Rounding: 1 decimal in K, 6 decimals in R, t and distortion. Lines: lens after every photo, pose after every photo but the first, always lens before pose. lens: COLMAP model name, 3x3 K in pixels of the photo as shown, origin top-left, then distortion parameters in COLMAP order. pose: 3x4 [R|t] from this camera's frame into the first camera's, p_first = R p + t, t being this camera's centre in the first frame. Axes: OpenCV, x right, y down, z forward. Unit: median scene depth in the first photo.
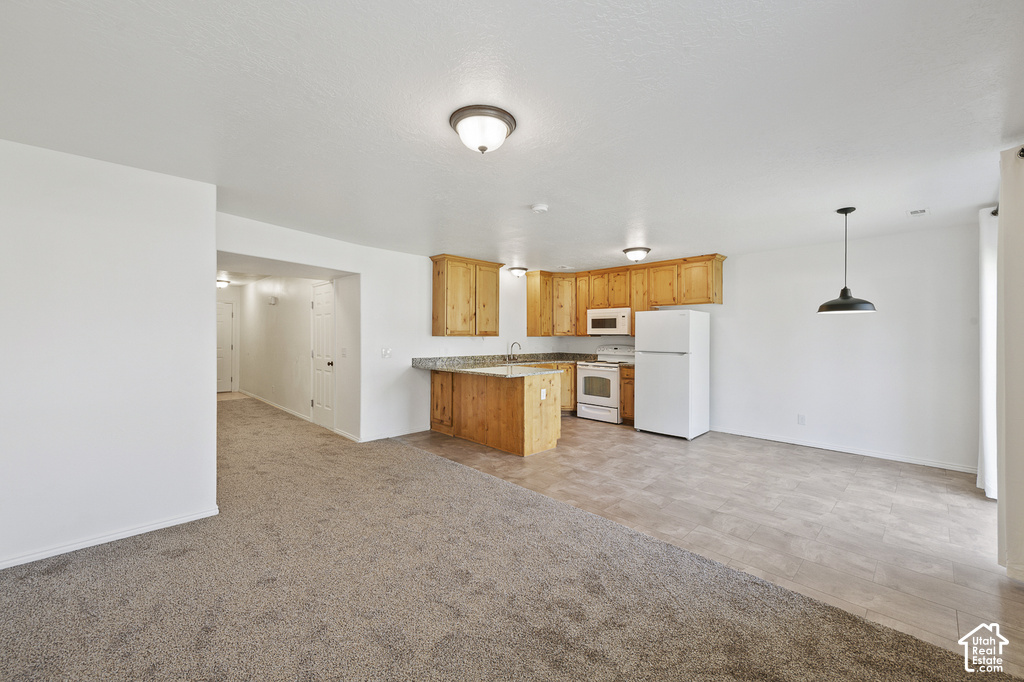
lens RADIAL K [[403.5, 0, 526.0], [0, 403.5, 333.5], [0, 0, 1]] dist [0.021417, -0.000294]
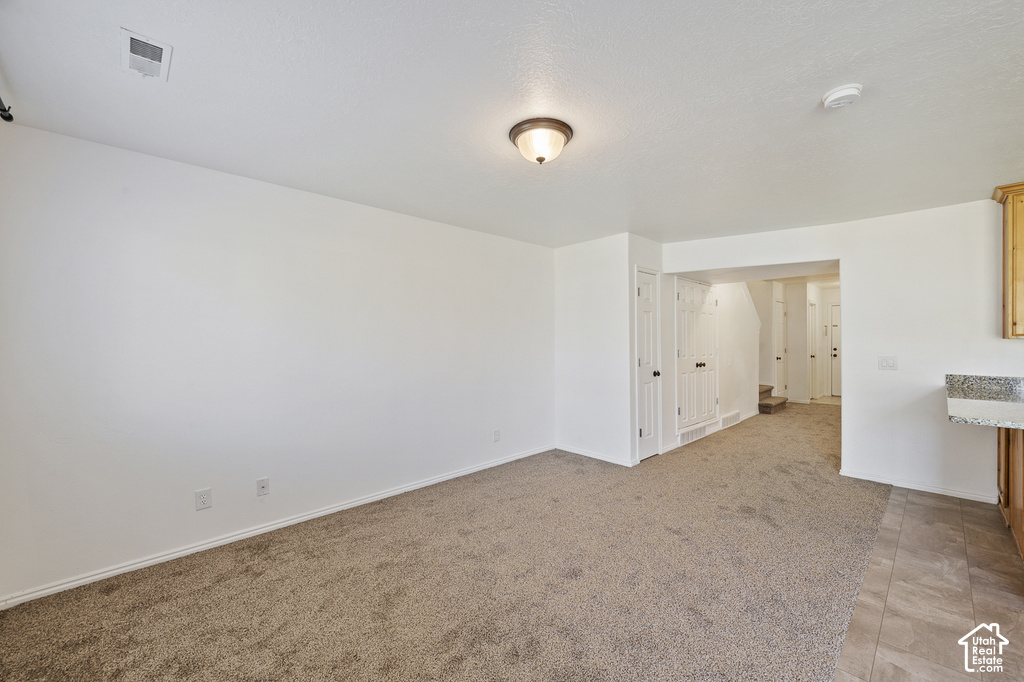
lens RADIAL K [[407.2, 0, 525.2], [0, 407.2, 341.5], [0, 0, 1]] dist [-0.000353, -0.000167]
pose [[-0.022349, -0.000920, -0.999750, 0.332240], [0.011648, 0.999931, -0.001180, 0.003610], [0.999682, -0.011671, -0.022337, 0.344797]]
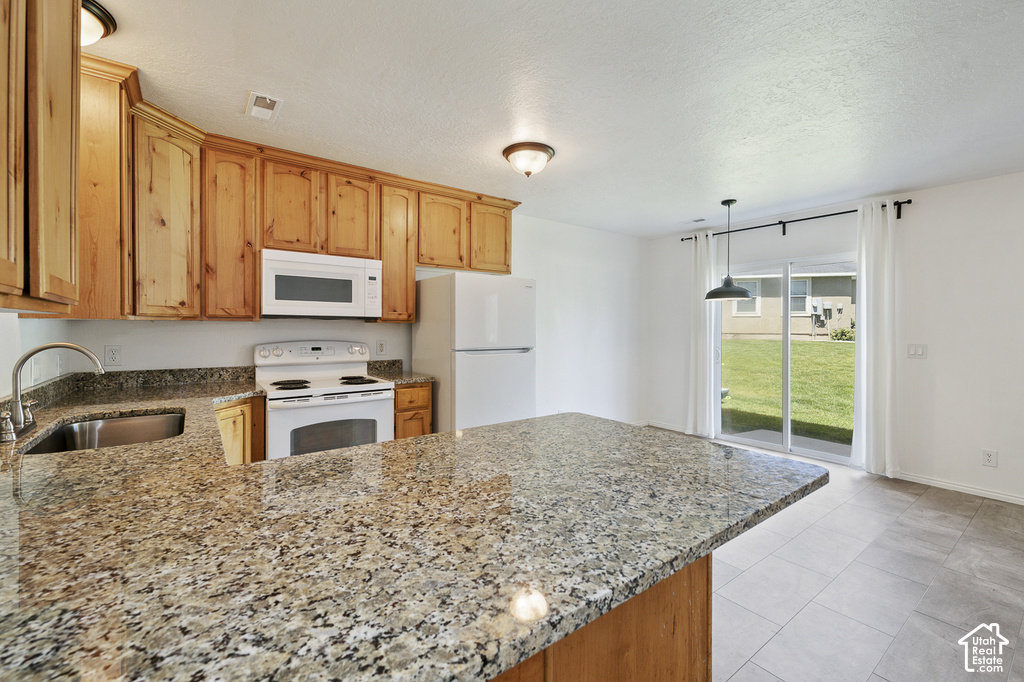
lens RADIAL K [[431.7, 0, 515.8], [0, 431.7, 328.7], [0, 0, 1]] dist [0.001724, 0.000009]
pose [[0.149750, -0.006365, 0.988703, -0.240599], [-0.008272, 0.999936, 0.007691, 0.011576], [-0.988689, -0.009330, 0.149688, 0.817654]]
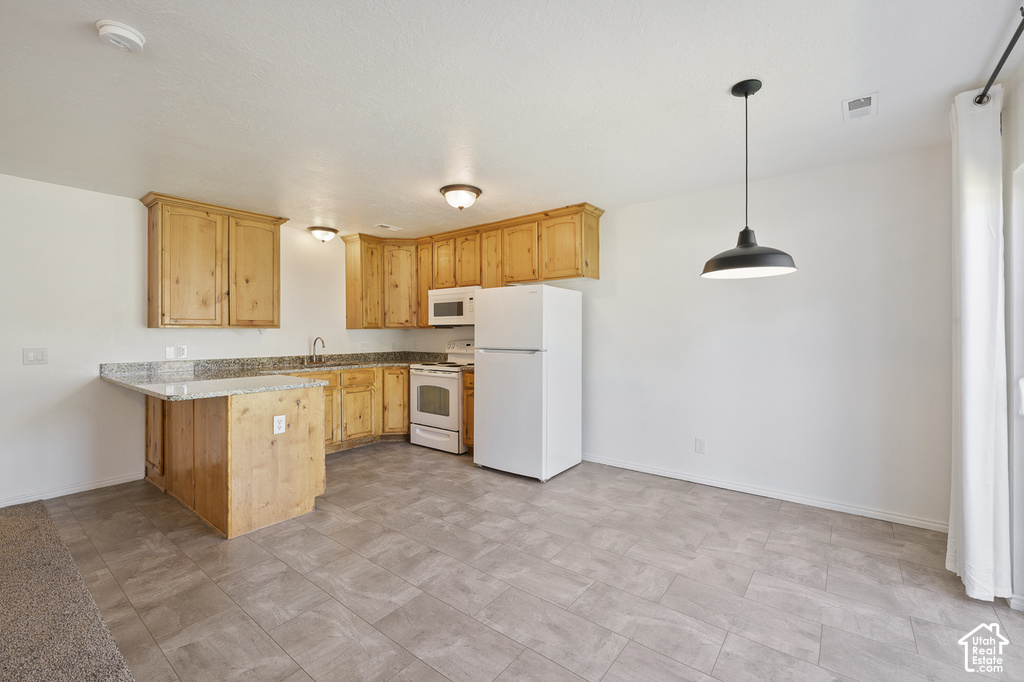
lens RADIAL K [[430.2, 0, 506.2], [0, 430.2, 332.7], [0, 0, 1]] dist [-0.000048, -0.000239]
pose [[0.994132, -0.007078, 0.107944, 0.236881], [0.006420, 0.999959, 0.006434, 0.013003], [-0.107986, -0.005703, 0.994136, 0.274122]]
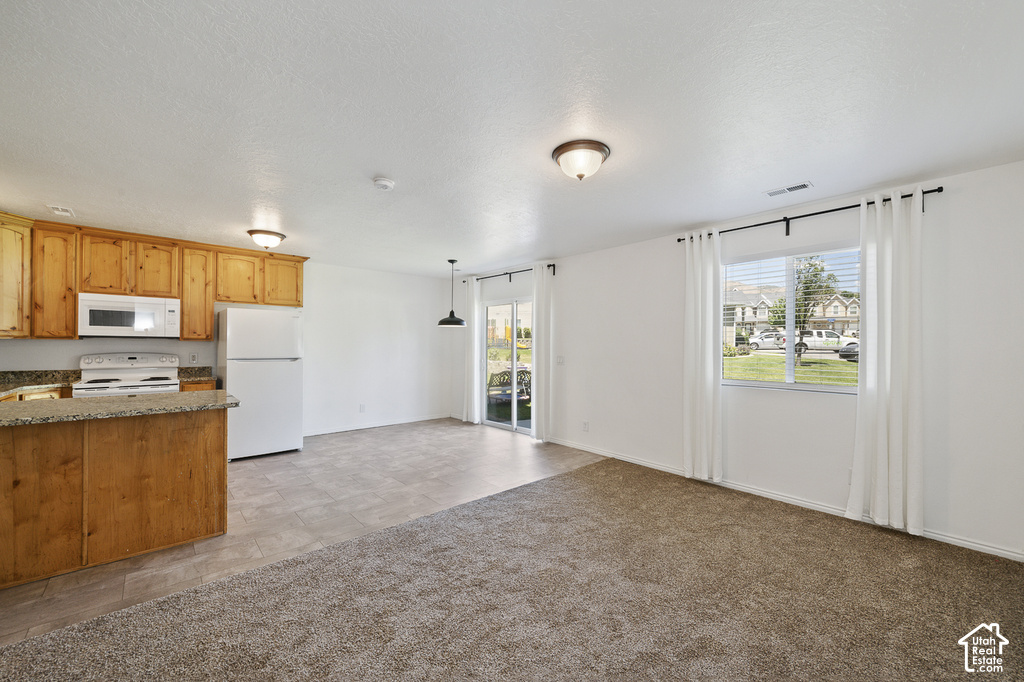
lens RADIAL K [[402.1, 0, 518.3], [0, 402.1, 343.4], [0, 0, 1]] dist [-0.000964, -0.000484]
pose [[0.057917, 0.001408, 0.998320, -0.444198], [-0.011571, 0.999933, -0.000739, 0.007632], [-0.998254, -0.011508, 0.057929, 0.390063]]
